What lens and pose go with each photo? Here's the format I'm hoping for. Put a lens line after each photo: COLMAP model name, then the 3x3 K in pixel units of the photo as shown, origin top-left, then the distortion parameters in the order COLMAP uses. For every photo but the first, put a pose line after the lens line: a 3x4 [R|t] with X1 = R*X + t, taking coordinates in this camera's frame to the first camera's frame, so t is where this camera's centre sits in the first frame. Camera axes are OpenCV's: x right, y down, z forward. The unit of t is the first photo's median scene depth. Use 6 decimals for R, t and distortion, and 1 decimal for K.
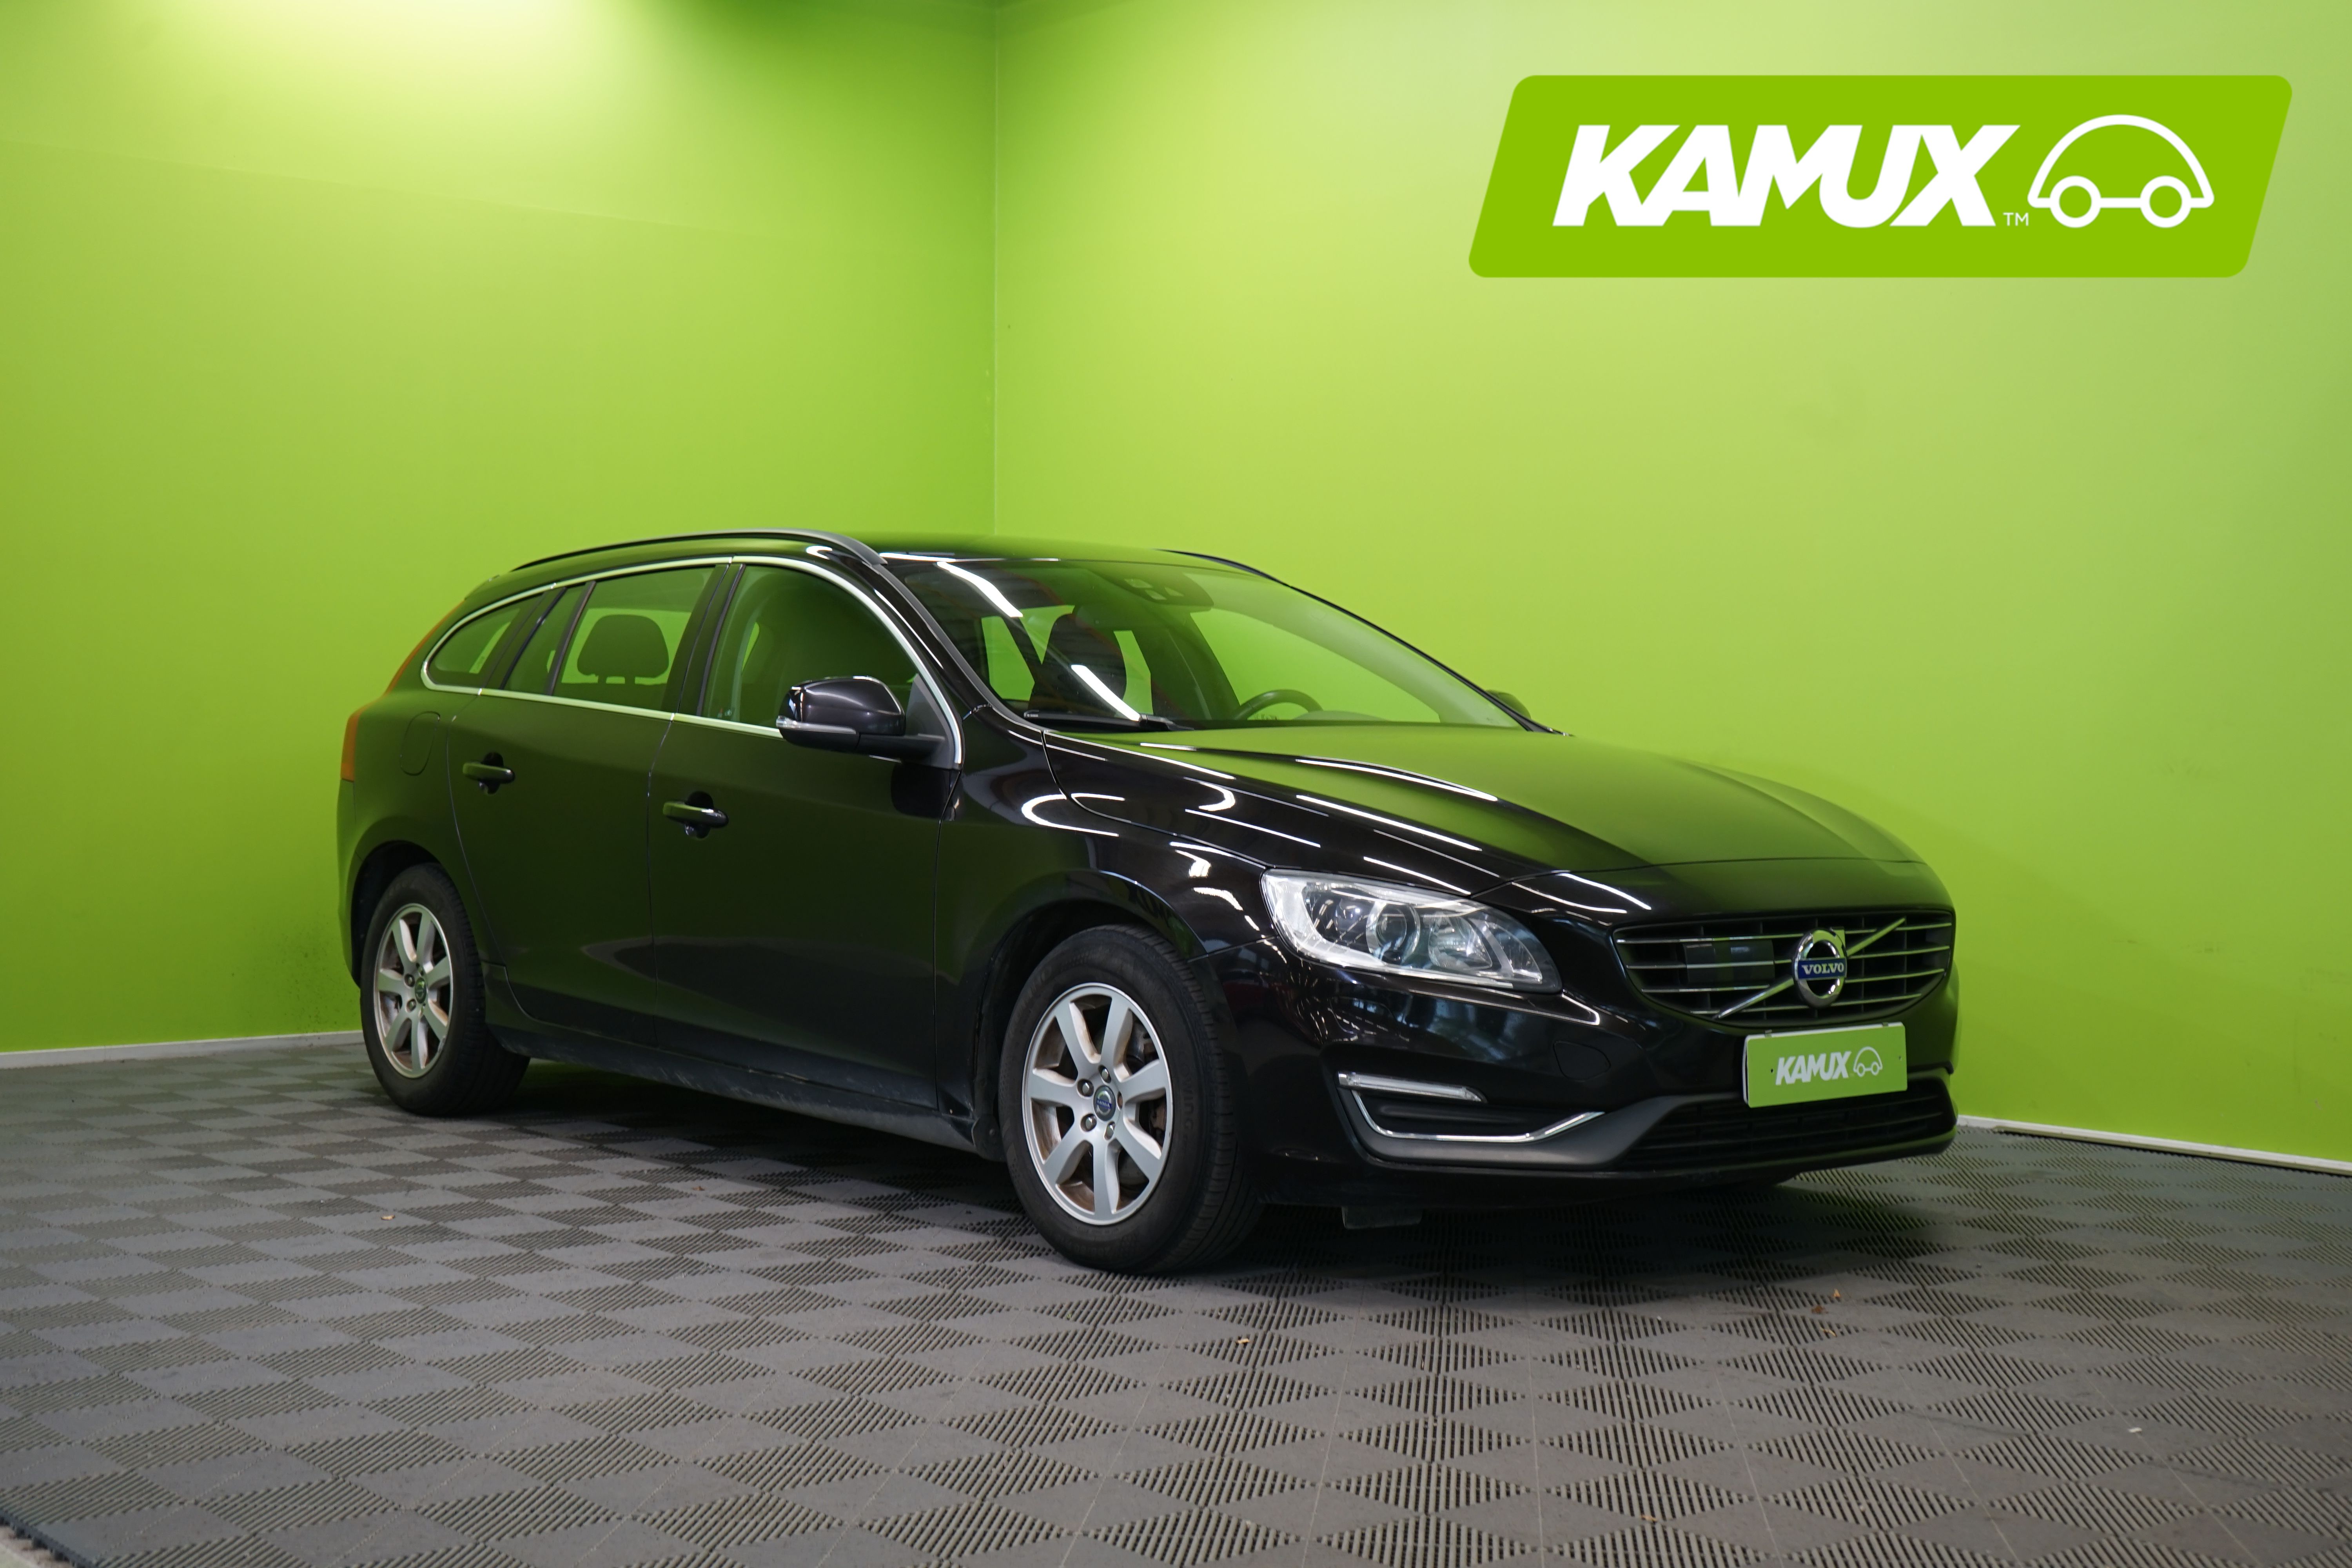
lens RADIAL K [[3198.8, 0, 1209.8], [0, 3198.8, 697.7], [0, 0, 1]] dist [0.113269, 0.000000]
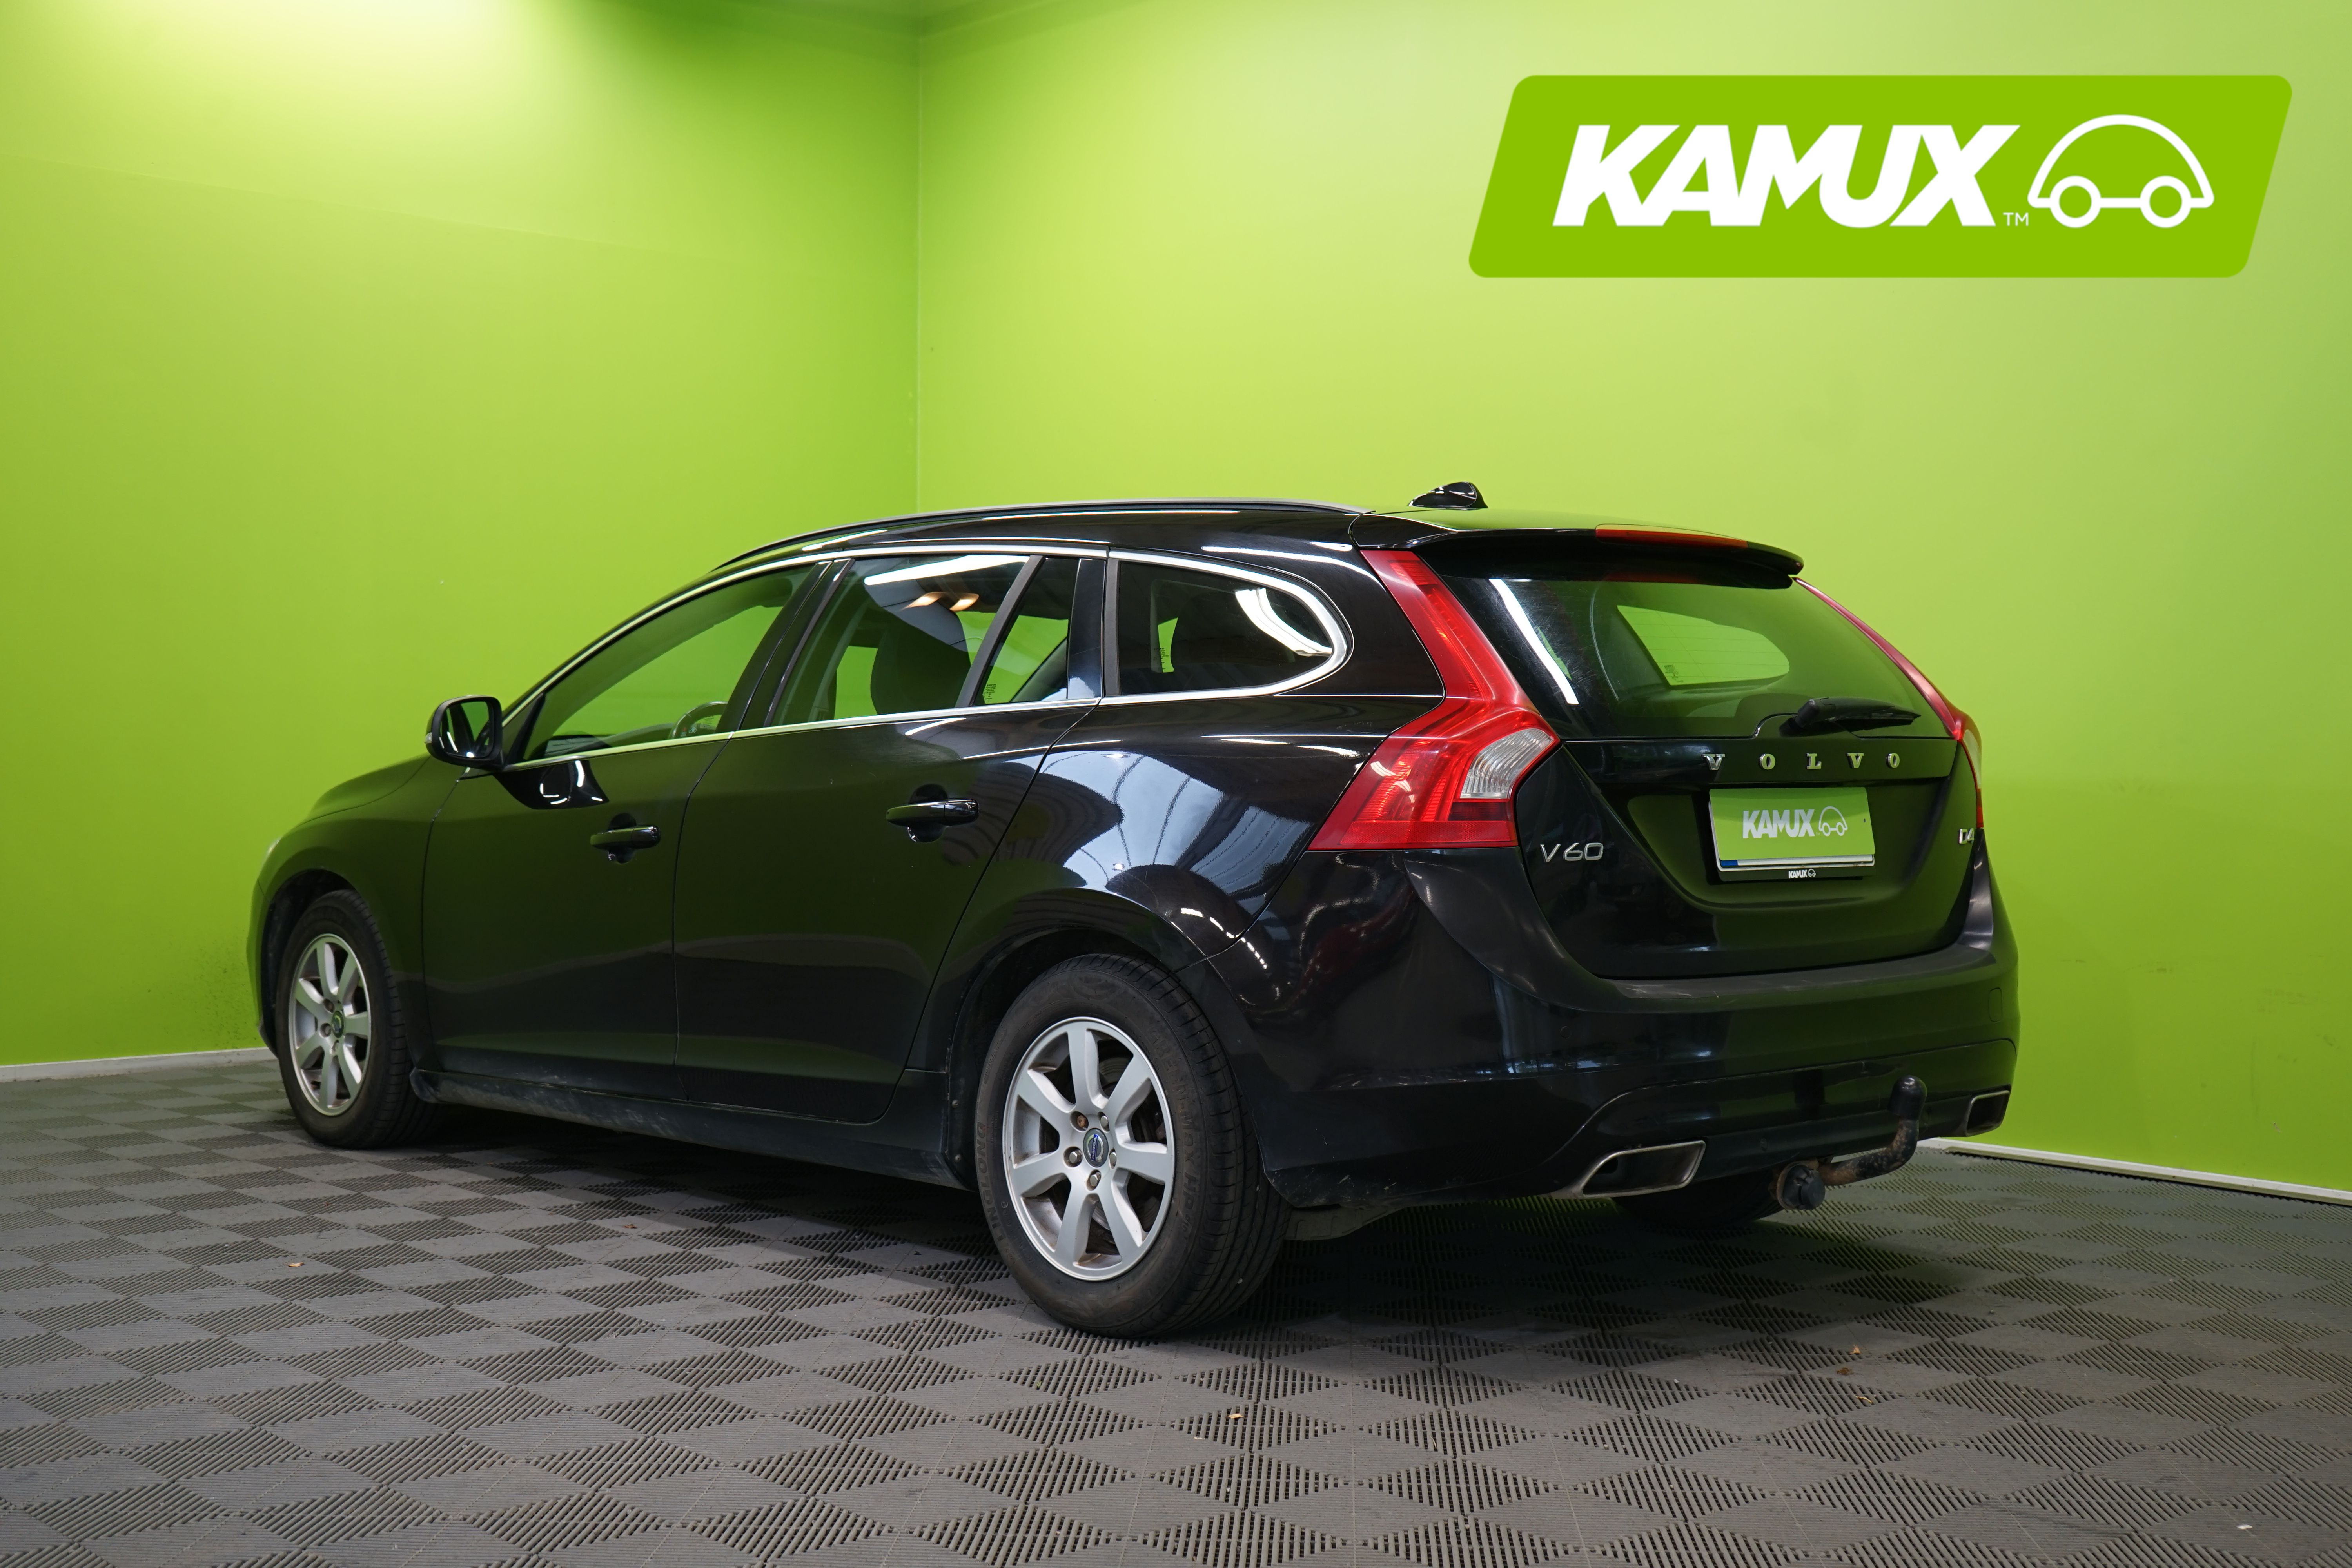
lens RADIAL K [[2756.6, 0, 1172.0], [0, 2756.6, 780.9], [0, 0, 1]] dist [0.076129, 0.000000]
pose [[0.999289, 0.001495, 0.037680, -0.033393], [-0.002338, 0.999747, 0.022357, 0.002470], [-0.037637, -0.022429, 0.999040, 0.199750]]
